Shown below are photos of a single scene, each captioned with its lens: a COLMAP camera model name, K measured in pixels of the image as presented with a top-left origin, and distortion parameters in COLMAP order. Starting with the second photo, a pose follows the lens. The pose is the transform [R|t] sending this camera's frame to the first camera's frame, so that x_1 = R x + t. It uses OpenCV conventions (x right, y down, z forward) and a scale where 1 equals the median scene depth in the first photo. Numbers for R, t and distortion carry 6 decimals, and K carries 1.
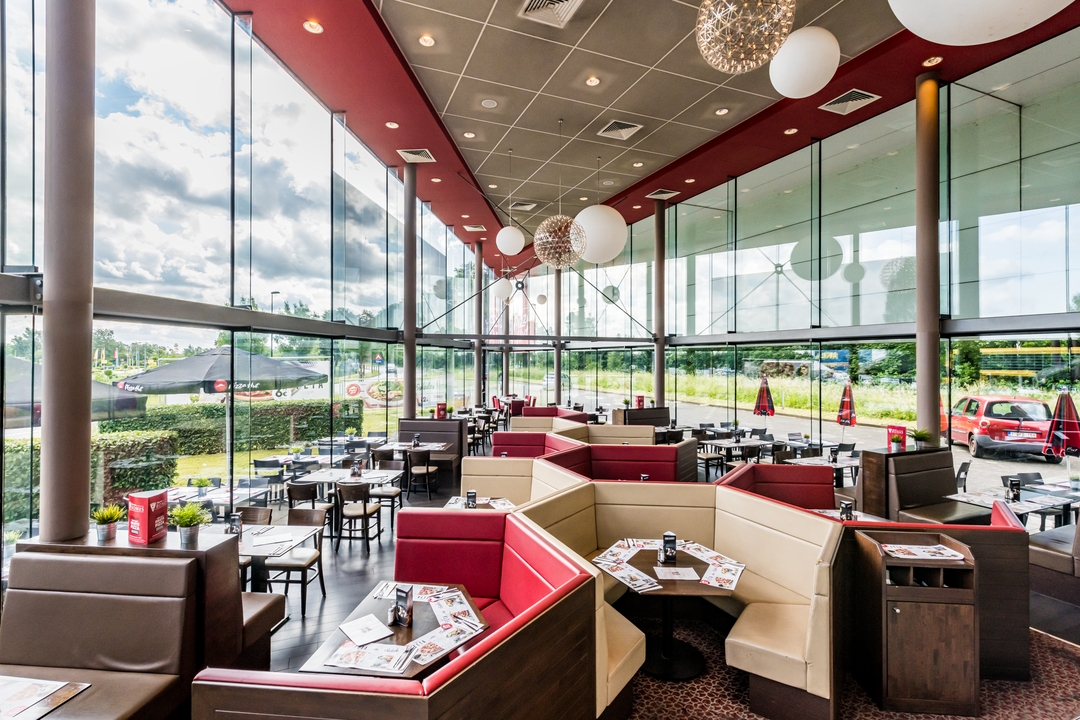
lens RADIAL K [[514.6, 0, 544.6], [0, 514.6, 355.3], [0, 0, 1]] dist [0.002002, 0.000032]
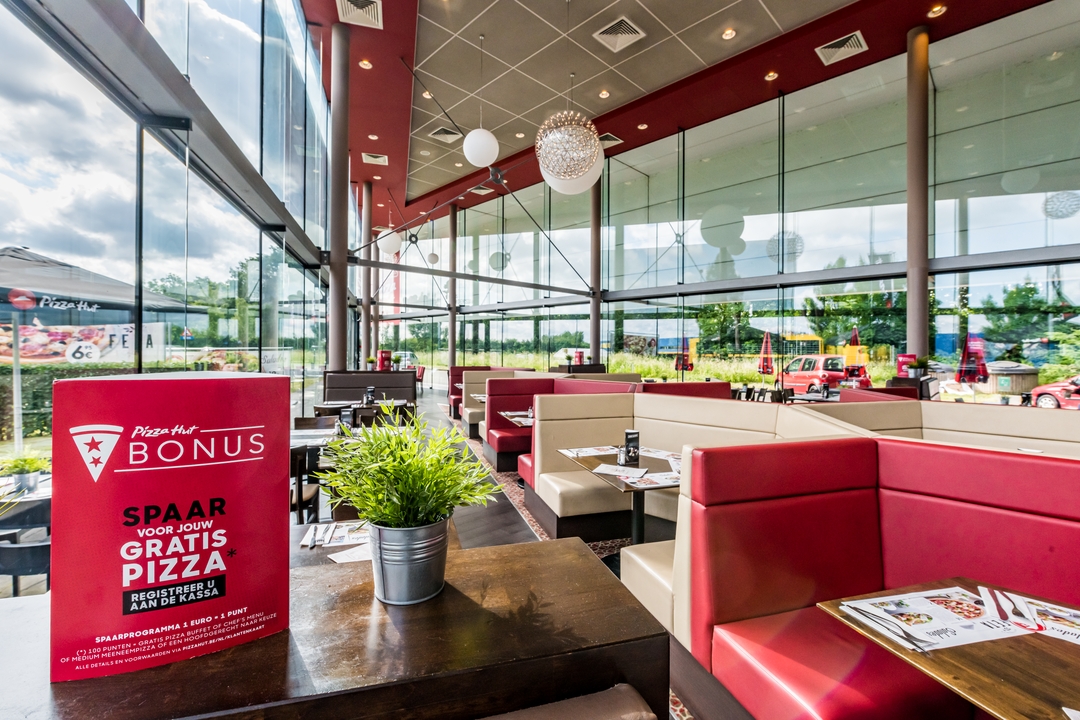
lens RADIAL K [[477.3, 0, 541.2], [0, 477.3, 349.7], [0, 0, 1]] dist [-0.000435, -0.000151]
pose [[0.929441, 0.001179, 0.368968, -0.374384], [-0.006142, 0.999906, 0.012278, 0.119368], [-0.368918, -0.013678, 0.929361, 0.390069]]
